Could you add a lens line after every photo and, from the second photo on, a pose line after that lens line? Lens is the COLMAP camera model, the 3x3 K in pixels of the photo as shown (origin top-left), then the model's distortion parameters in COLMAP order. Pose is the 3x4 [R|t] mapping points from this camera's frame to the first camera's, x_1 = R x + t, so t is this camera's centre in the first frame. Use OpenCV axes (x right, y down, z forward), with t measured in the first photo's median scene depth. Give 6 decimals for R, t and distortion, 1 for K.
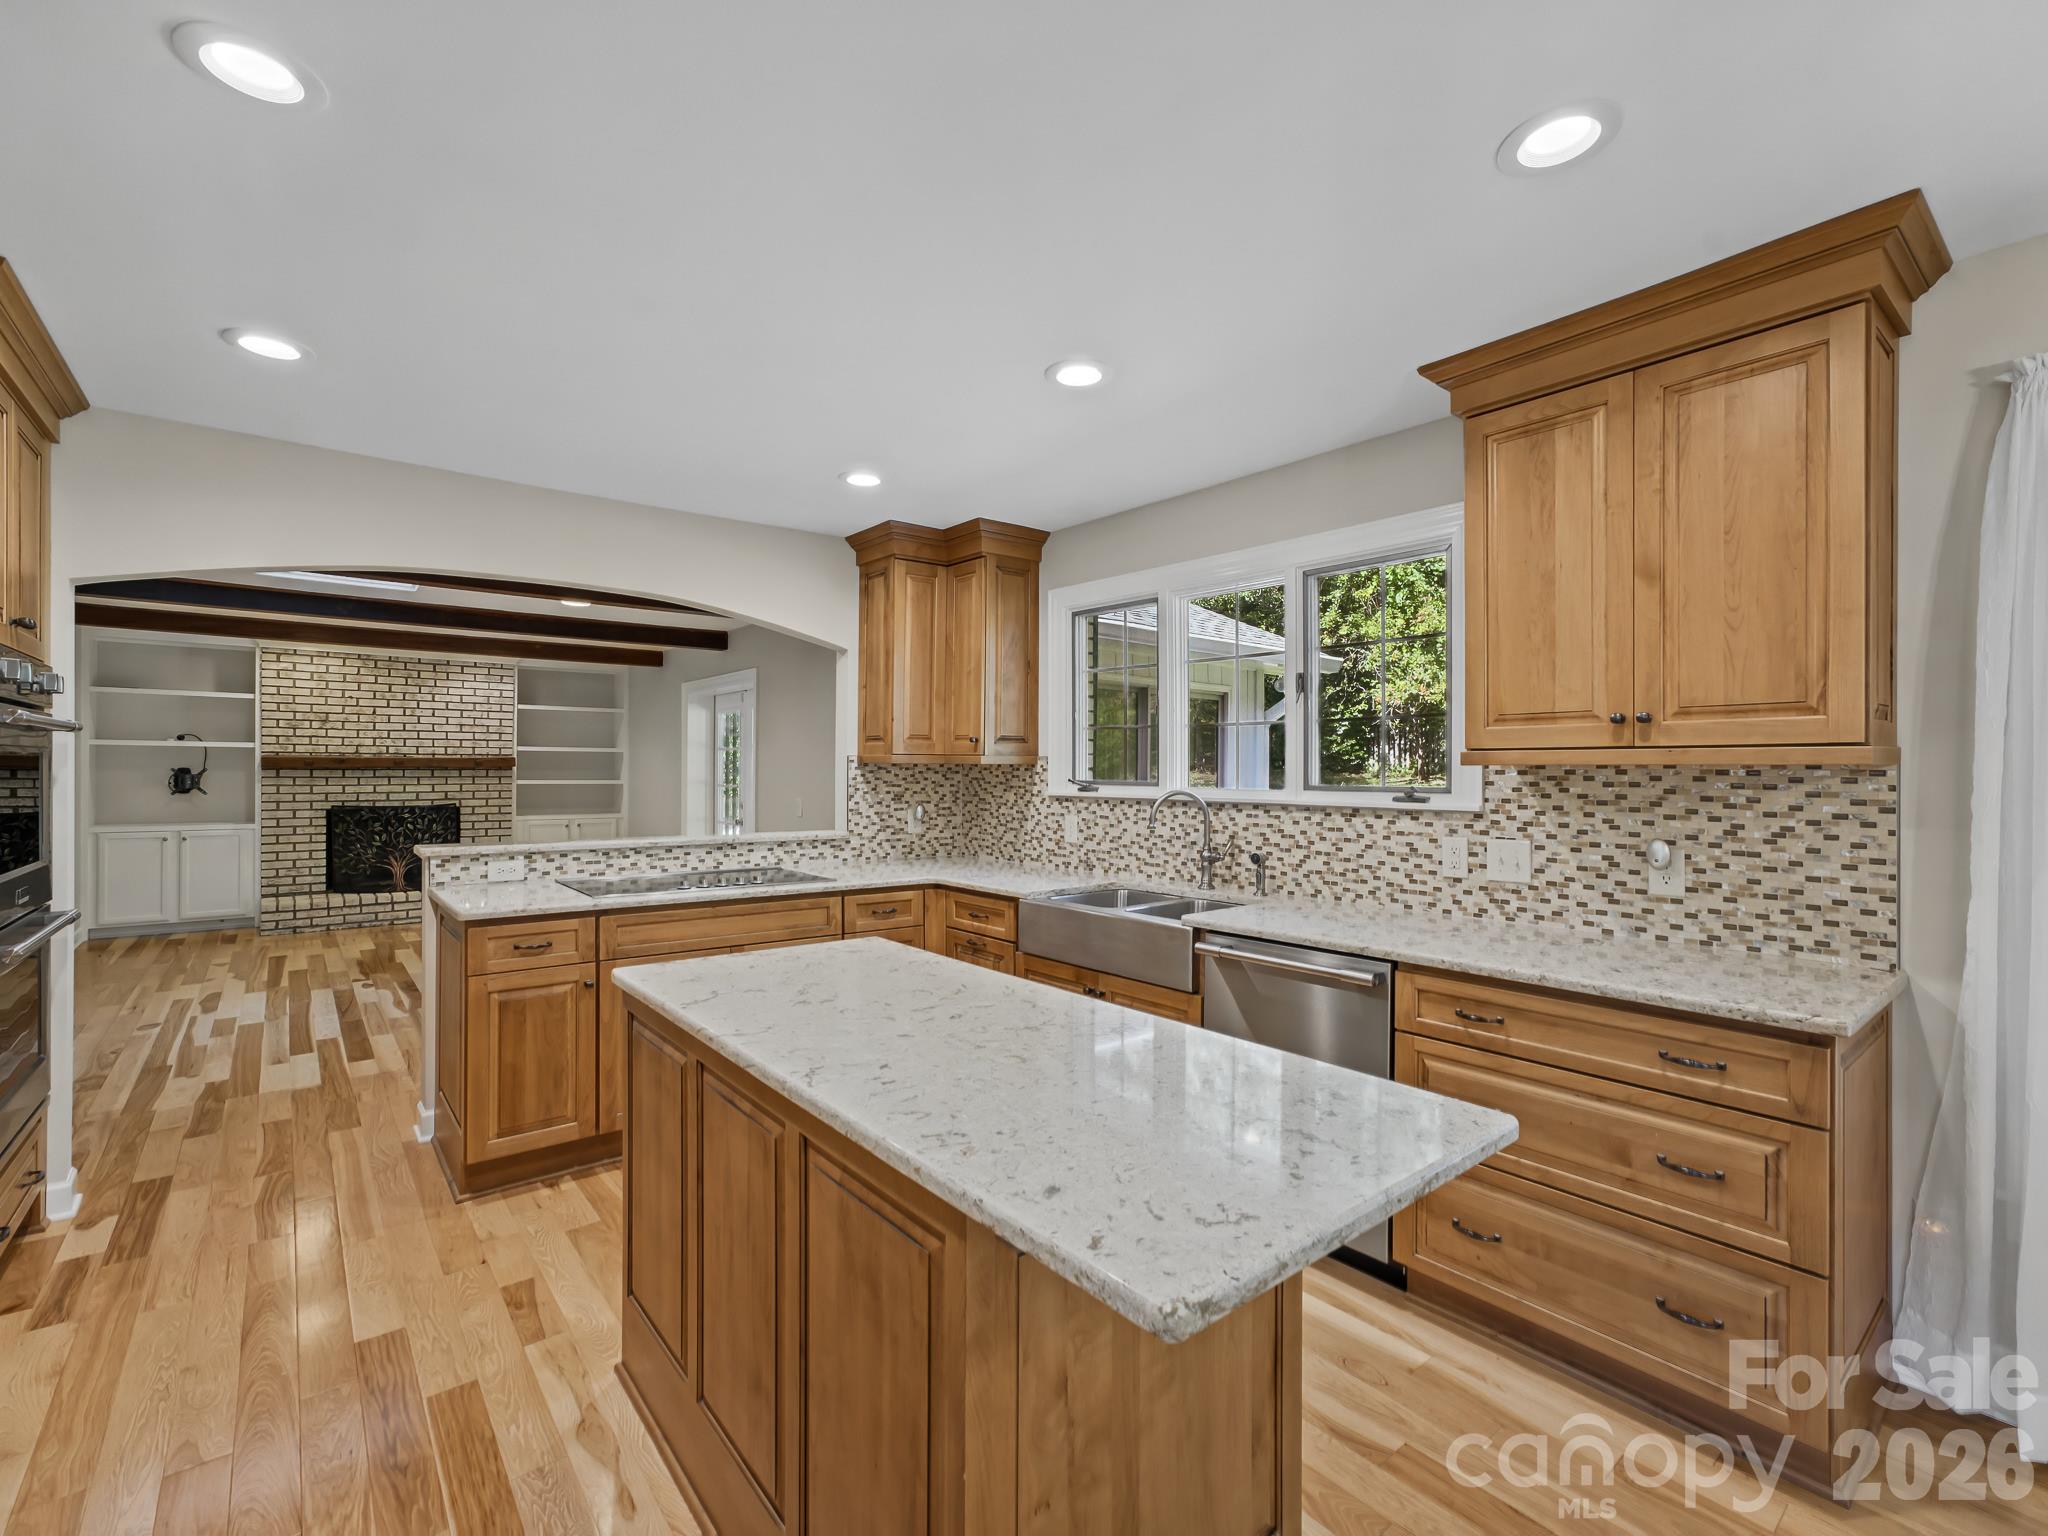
lens RADIAL K [[937.8, 0, 1042.2], [0, 937.8, 760.5], [0, 0, 1]] dist [-0.025899, 0.010434]
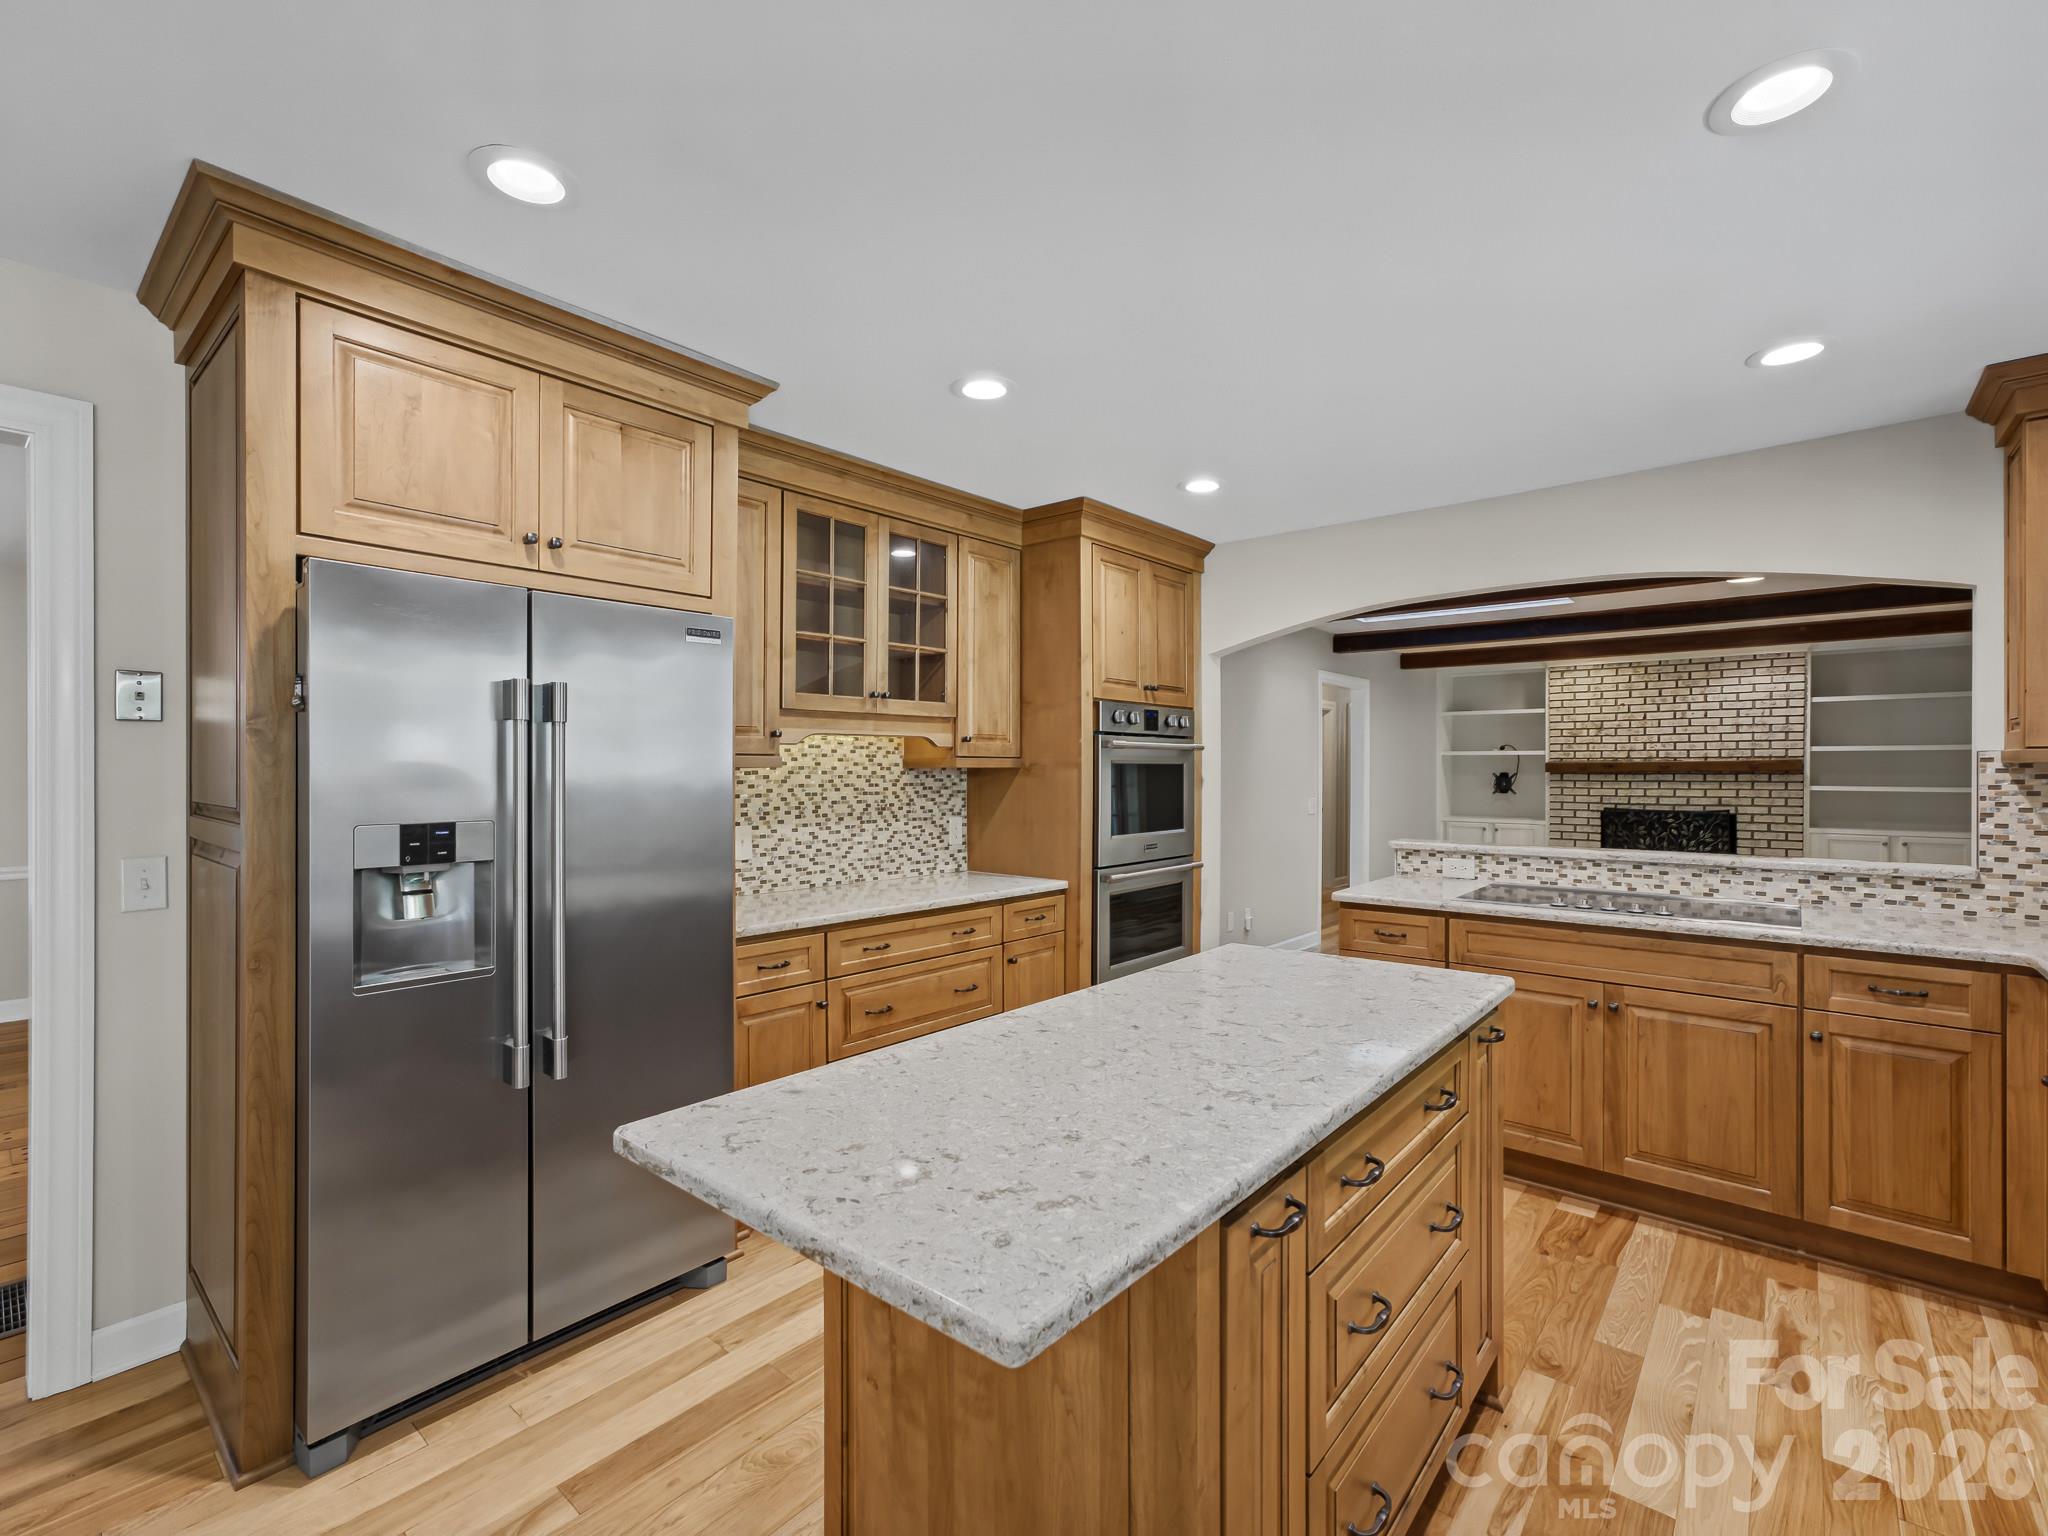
lens RADIAL K [[937.8, 0, 997.7], [0, 937.8, 758.3], [0, 0, 1]] dist [-0.025899, 0.010434]
pose [[0.167477, -0.017280, -0.985725, 0.378797], [0.010303, 0.999822, -0.015777, 0.003694], [0.985822, -0.007514, 0.167625, 0.295869]]
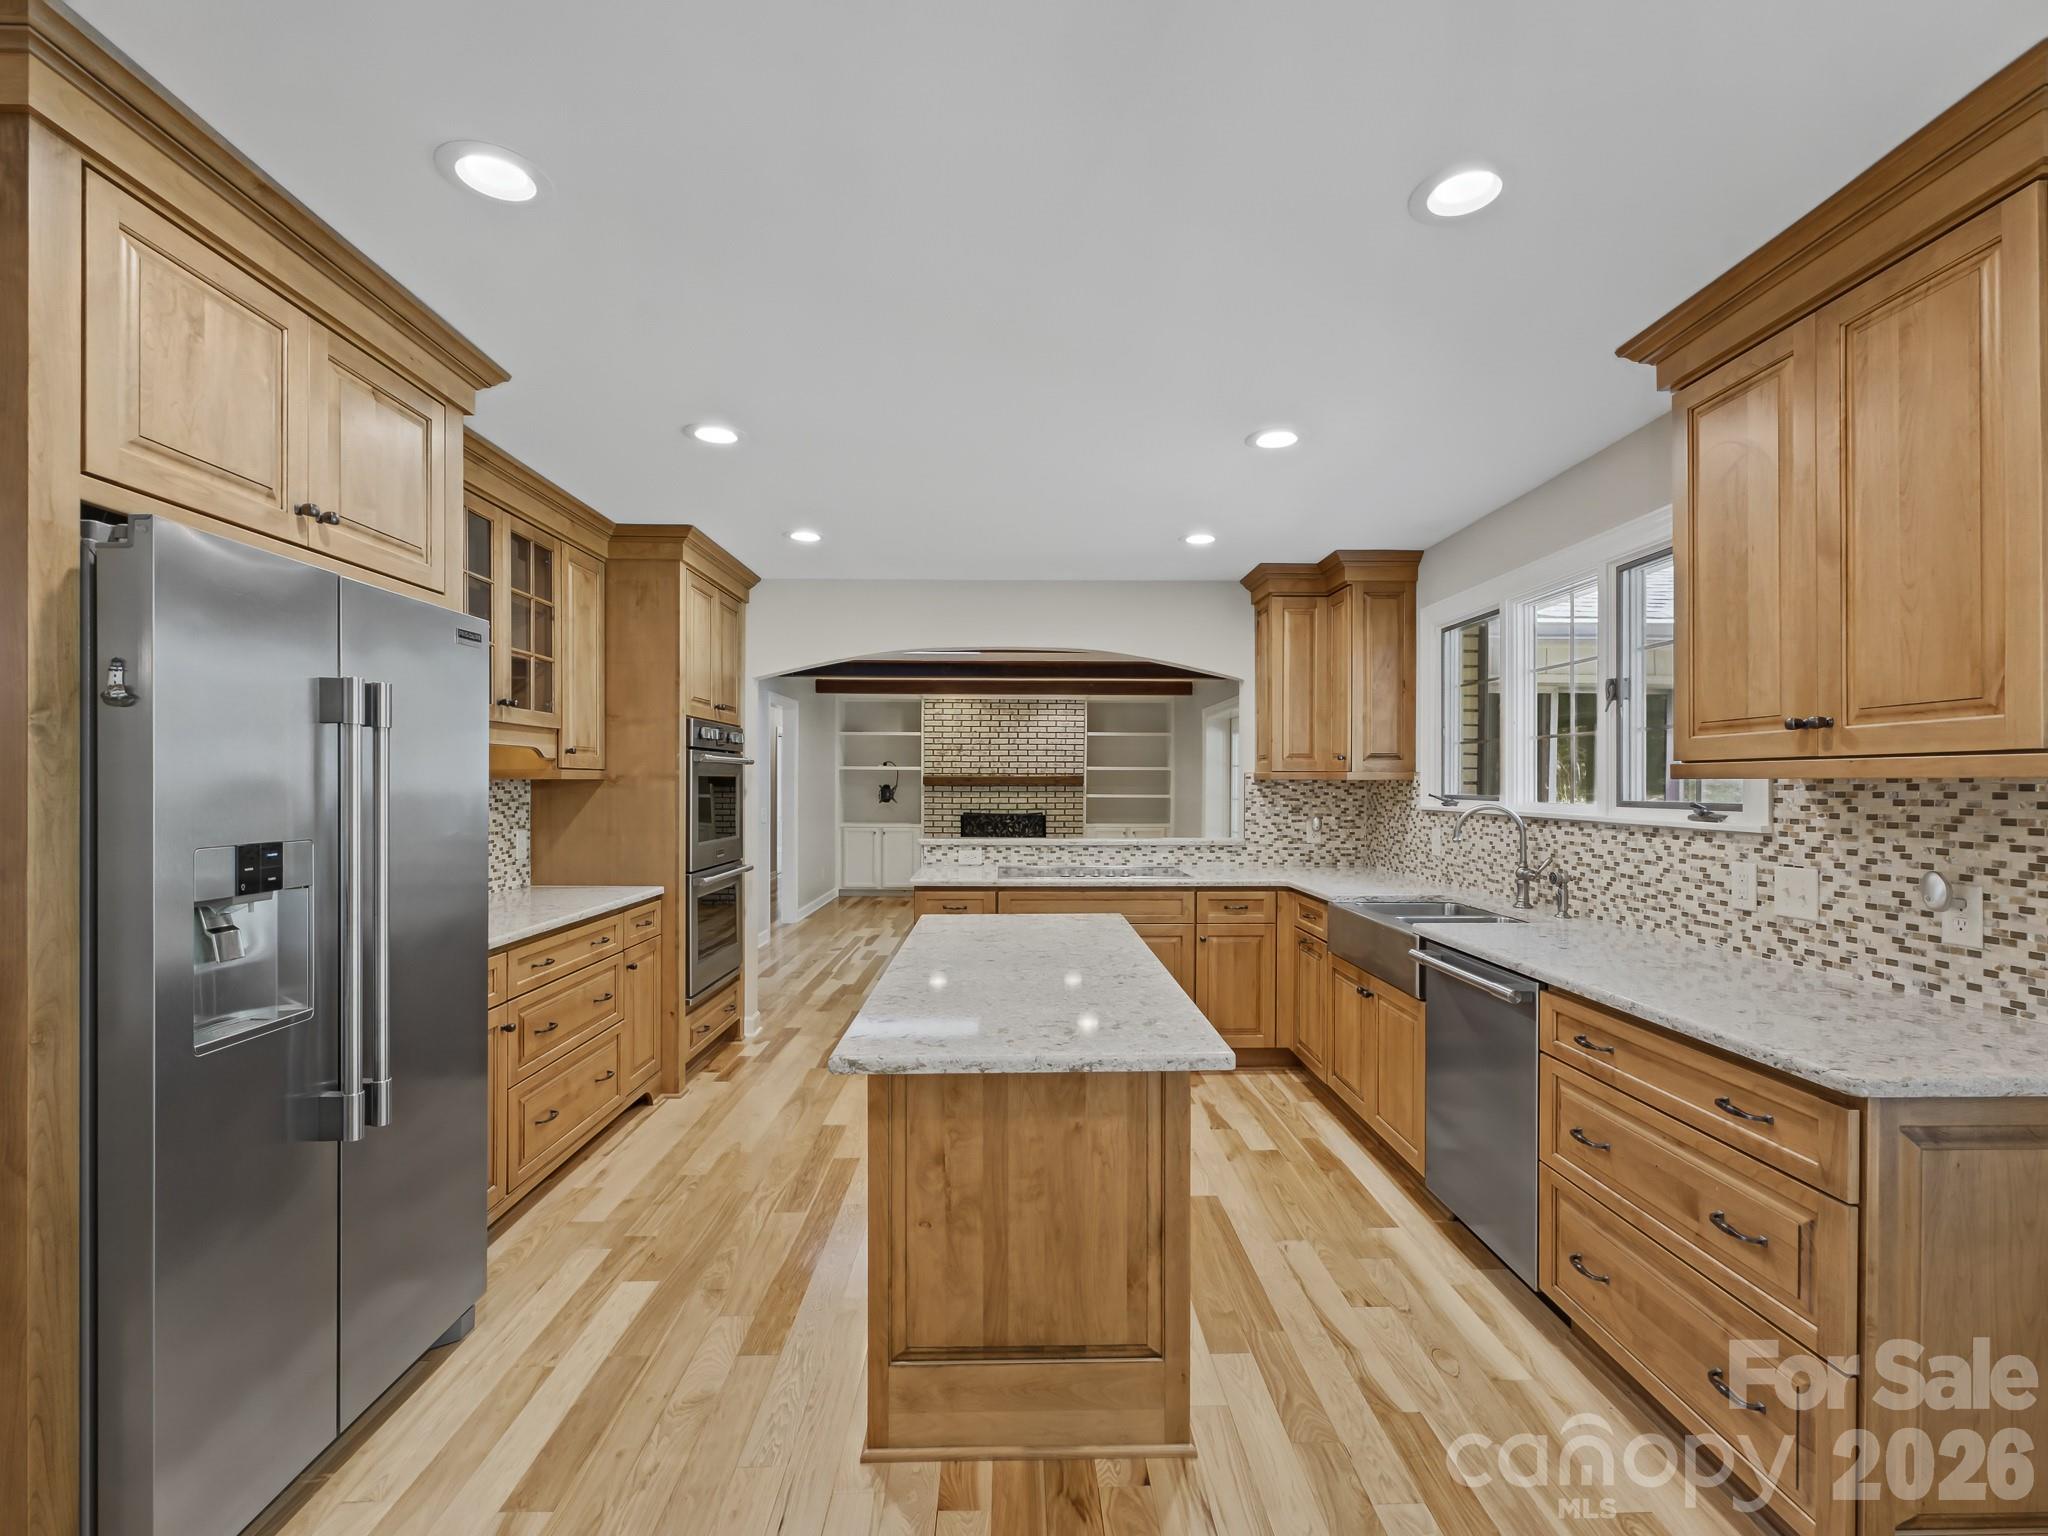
lens RADIAL K [[937.8, 0, 1025.9], [0, 937.8, 772.2], [0, 0, 1]] dist [-0.025899, 0.010434]
pose [[0.784228, -0.009441, -0.620402, 0.366969], [0.006643, 0.999955, -0.006820, 0.000085], [0.620438, 0.001227, 0.784255, -0.065097]]
